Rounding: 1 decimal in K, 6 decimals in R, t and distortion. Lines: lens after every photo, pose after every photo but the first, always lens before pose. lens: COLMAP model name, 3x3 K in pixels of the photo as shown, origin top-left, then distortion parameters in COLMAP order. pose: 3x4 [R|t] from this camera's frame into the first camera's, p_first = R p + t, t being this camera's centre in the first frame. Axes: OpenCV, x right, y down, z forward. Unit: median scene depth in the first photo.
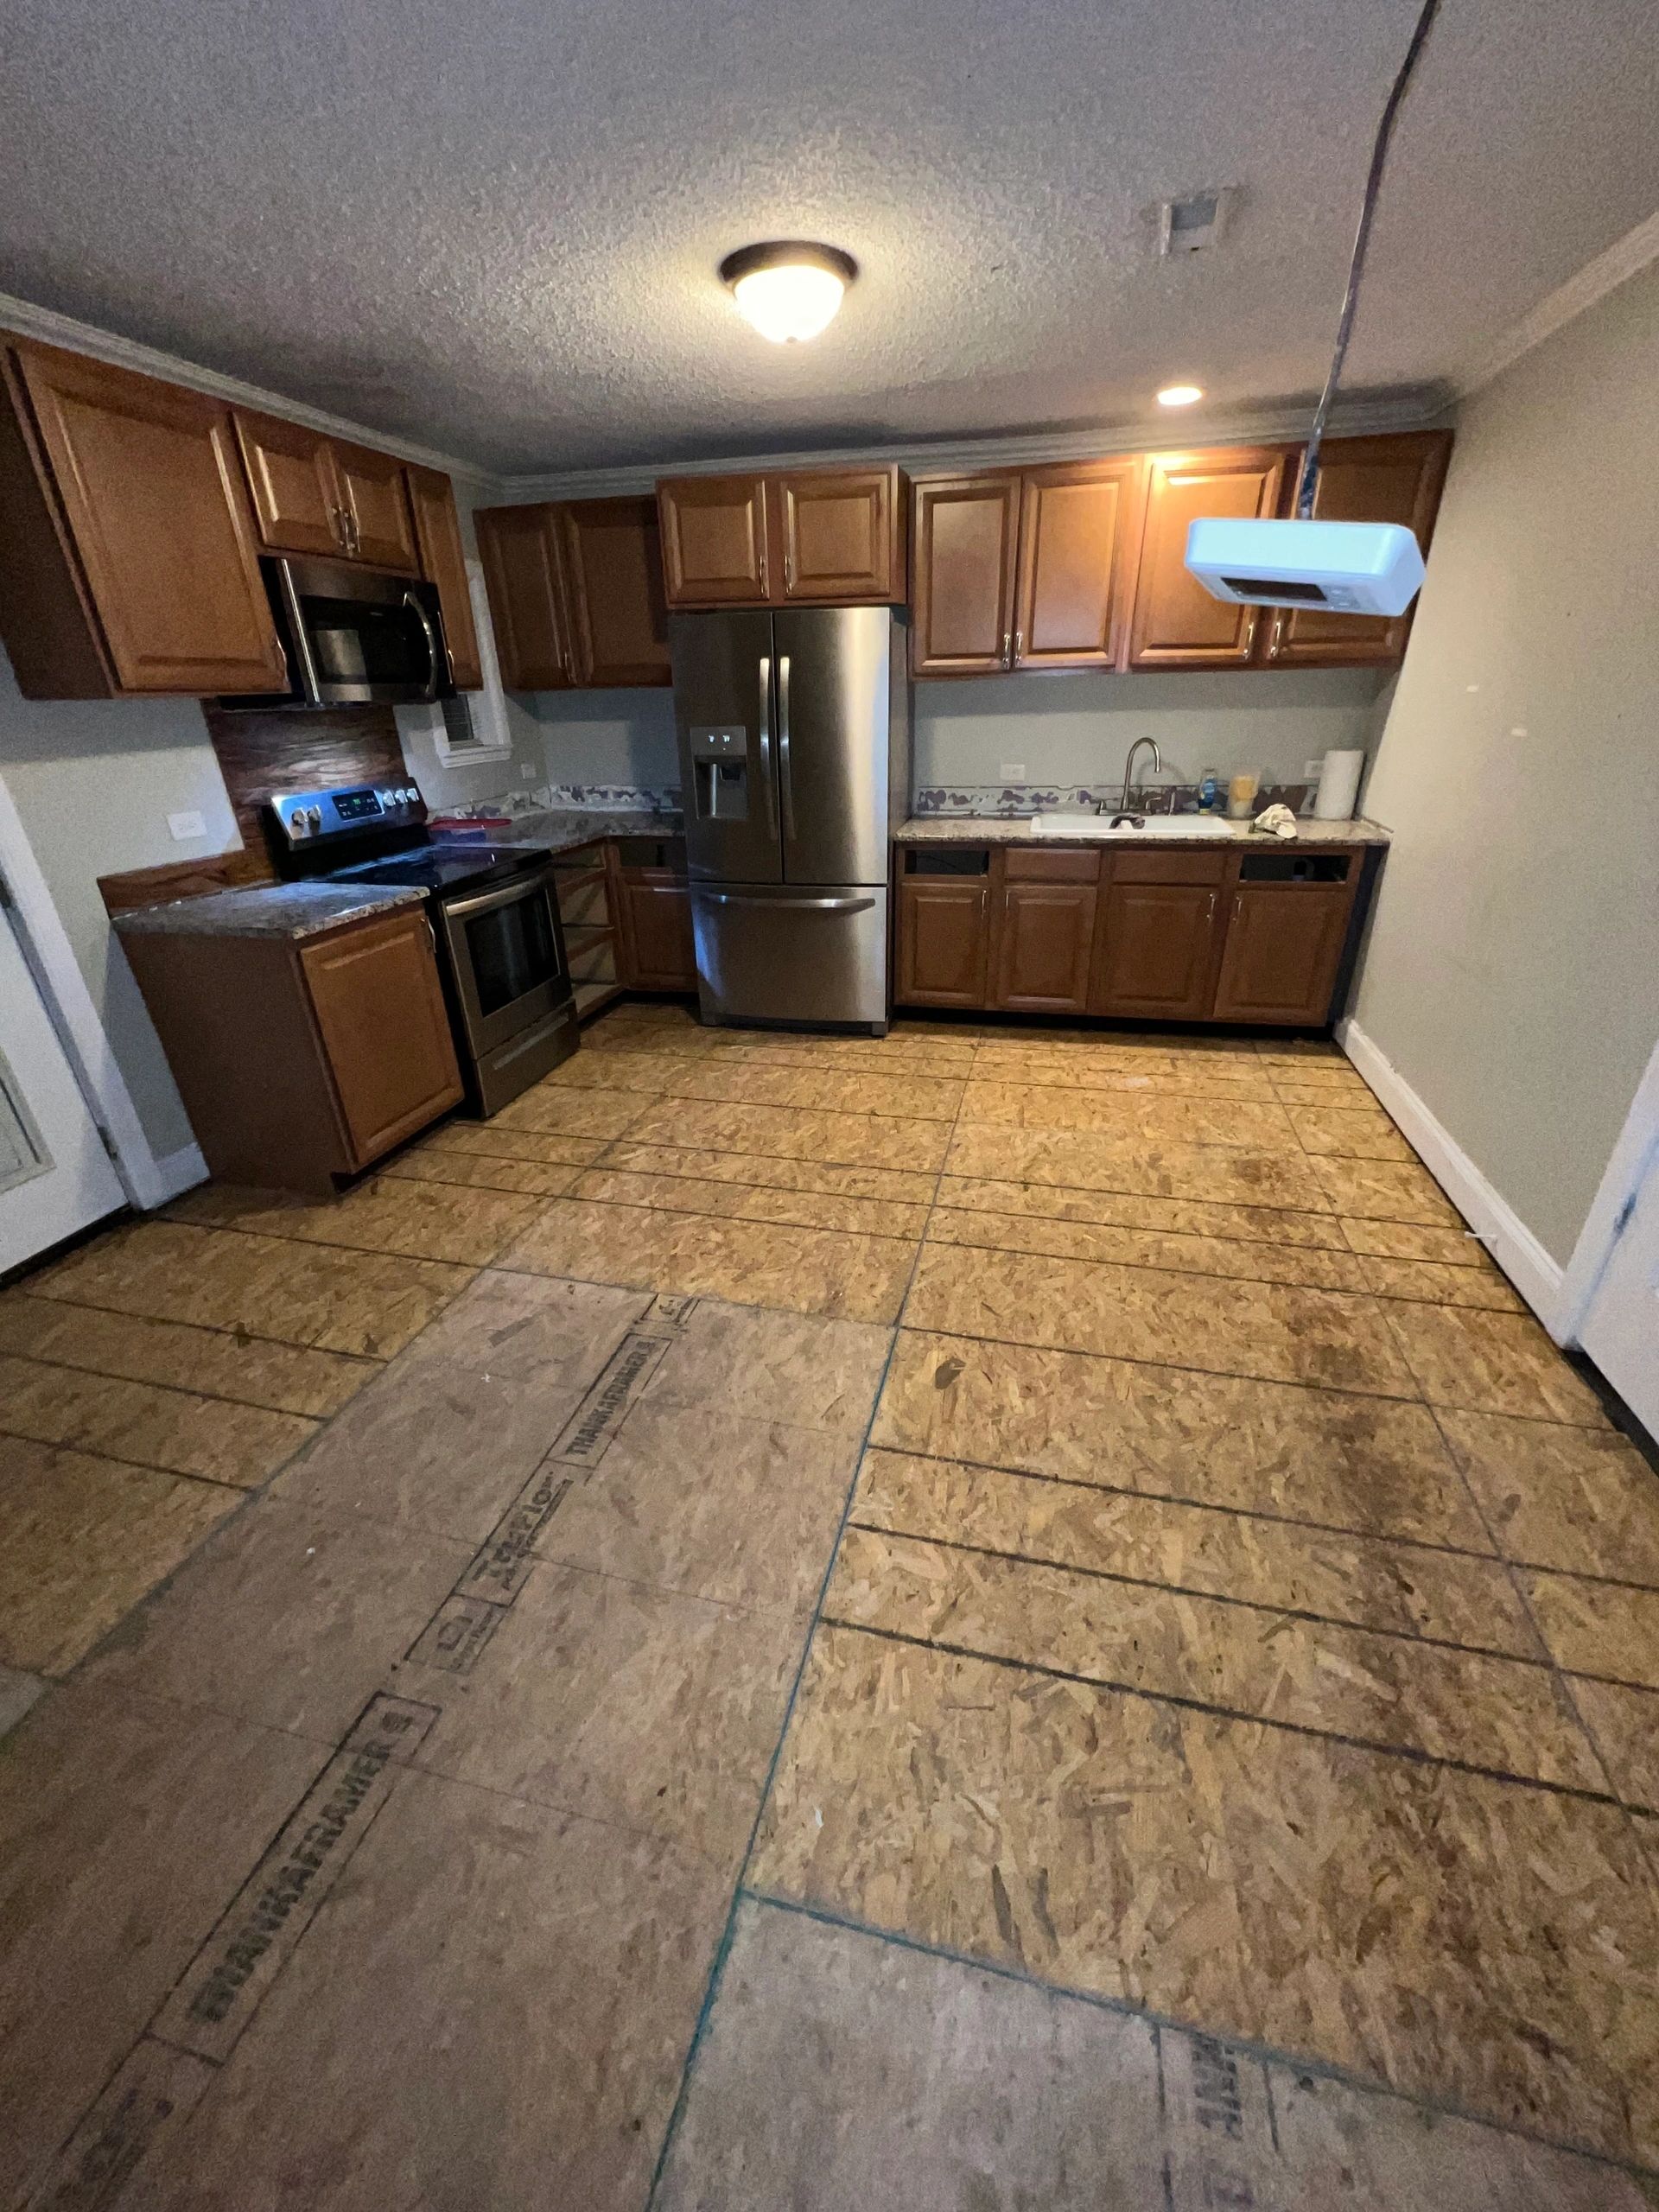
lens RADIAL K [[880.5, 0, 825.6], [0, 880.5, 1111.4], [0, 0, 1]] dist [-0.001264, -0.000297]
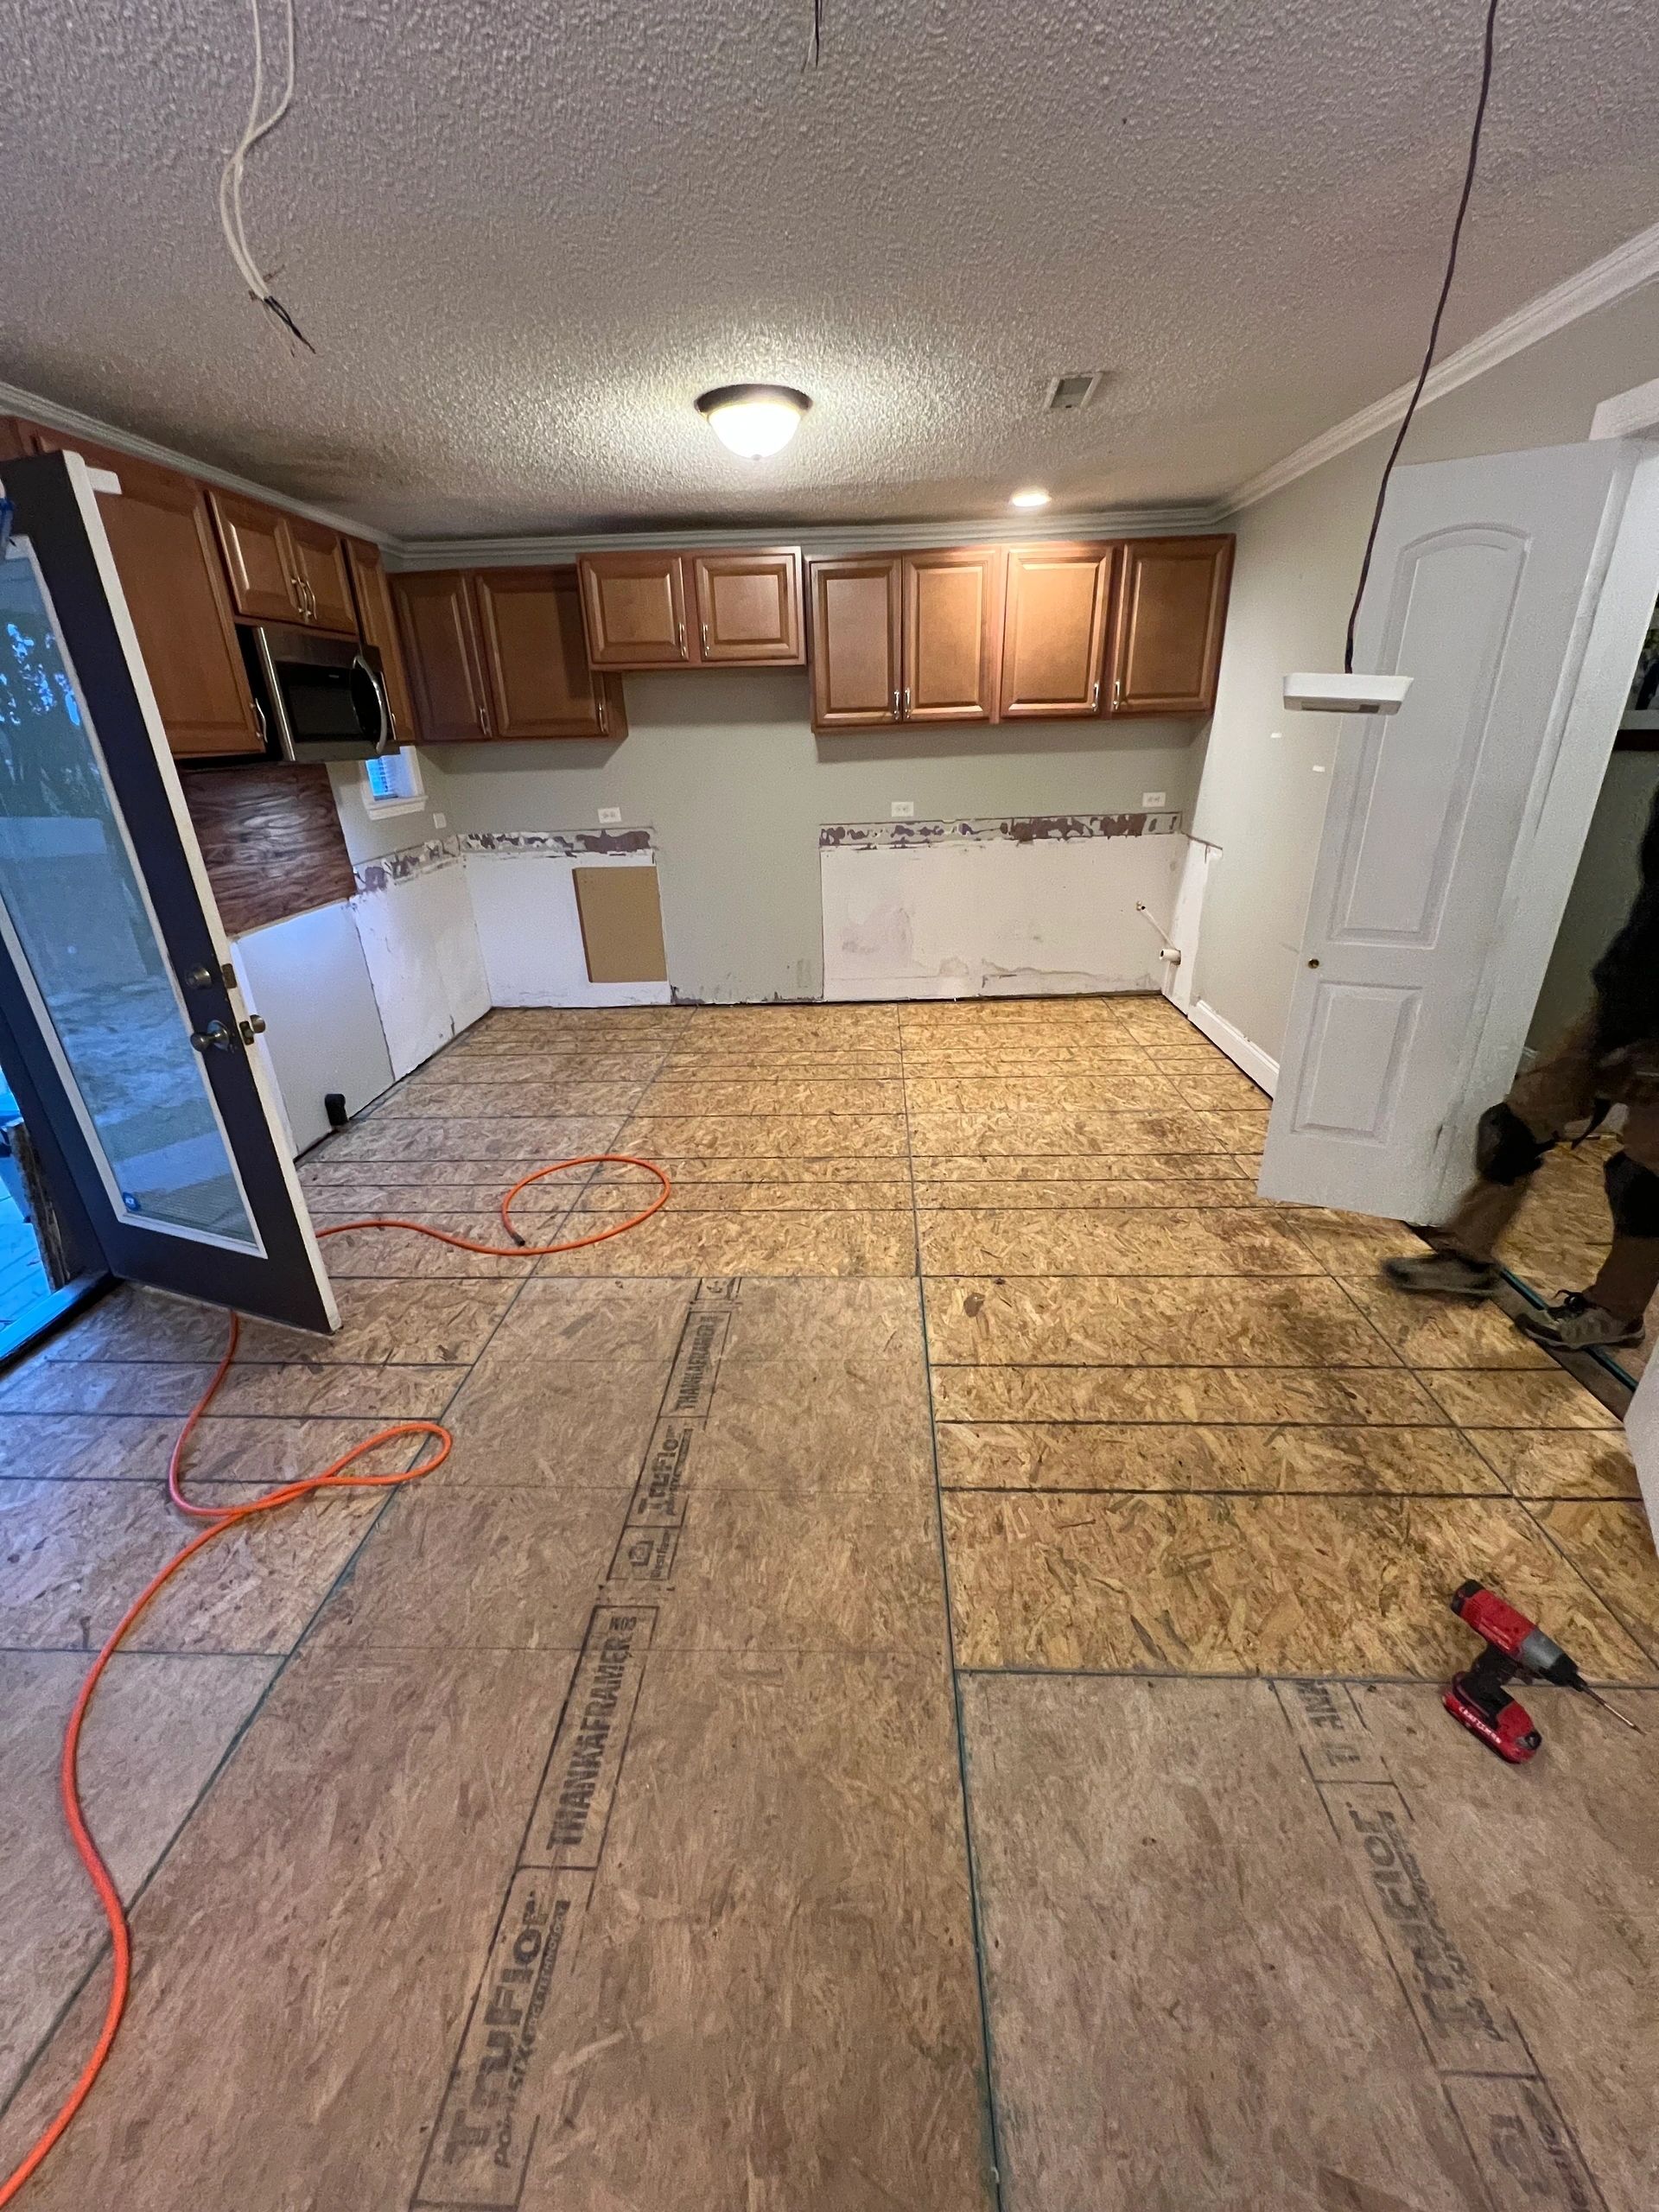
lens RADIAL K [[880.5, 0, 825.6], [0, 880.5, 1111.4], [0, 0, 1]] dist [-0.001264, -0.000297]
pose [[0.979334, -0.088708, 0.181756, -0.243779], [0.095725, 0.994950, -0.030187, 0.050532], [-0.178160, 0.046961, 0.982880, -0.149250]]
